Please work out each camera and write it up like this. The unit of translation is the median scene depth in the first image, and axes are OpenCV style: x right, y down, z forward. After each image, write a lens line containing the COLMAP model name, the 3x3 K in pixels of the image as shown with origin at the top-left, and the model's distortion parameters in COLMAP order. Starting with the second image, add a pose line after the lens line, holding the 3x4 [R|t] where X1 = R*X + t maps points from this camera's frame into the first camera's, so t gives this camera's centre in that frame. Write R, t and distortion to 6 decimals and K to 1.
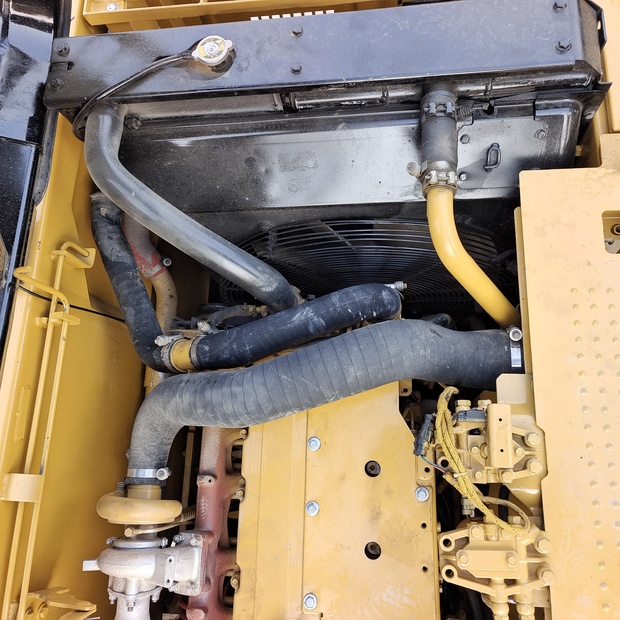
lens RADIAL K [[558.6, 0, 318.2], [0, 558.6, 307.7], [0, 0, 1]] dist [0.025535, 0.017595]
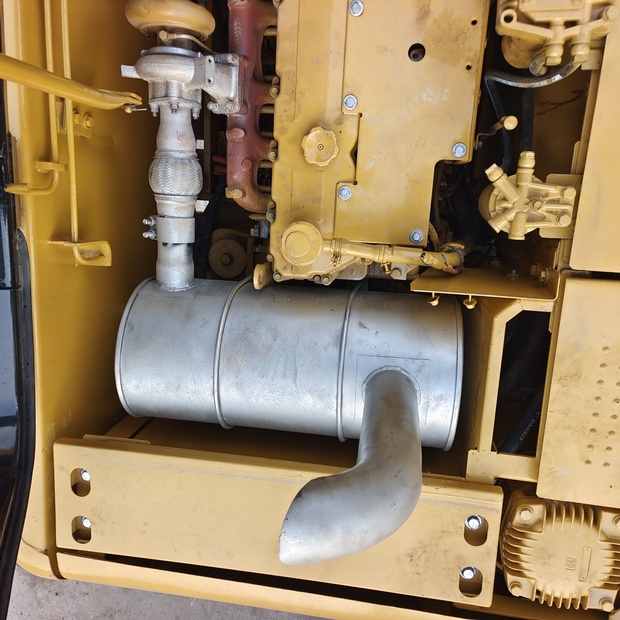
lens RADIAL K [[559.2, 0, 315.7], [0, 559.2, 310.5], [0, 0, 1]] dist [0.036500, 0.015116]
pose [[0.999525, 0.030630, 0.003280, -0.065696], [-0.028877, 0.894579, 0.445977, 0.389806], [0.010727, -0.445860, 0.895039, -0.077367]]
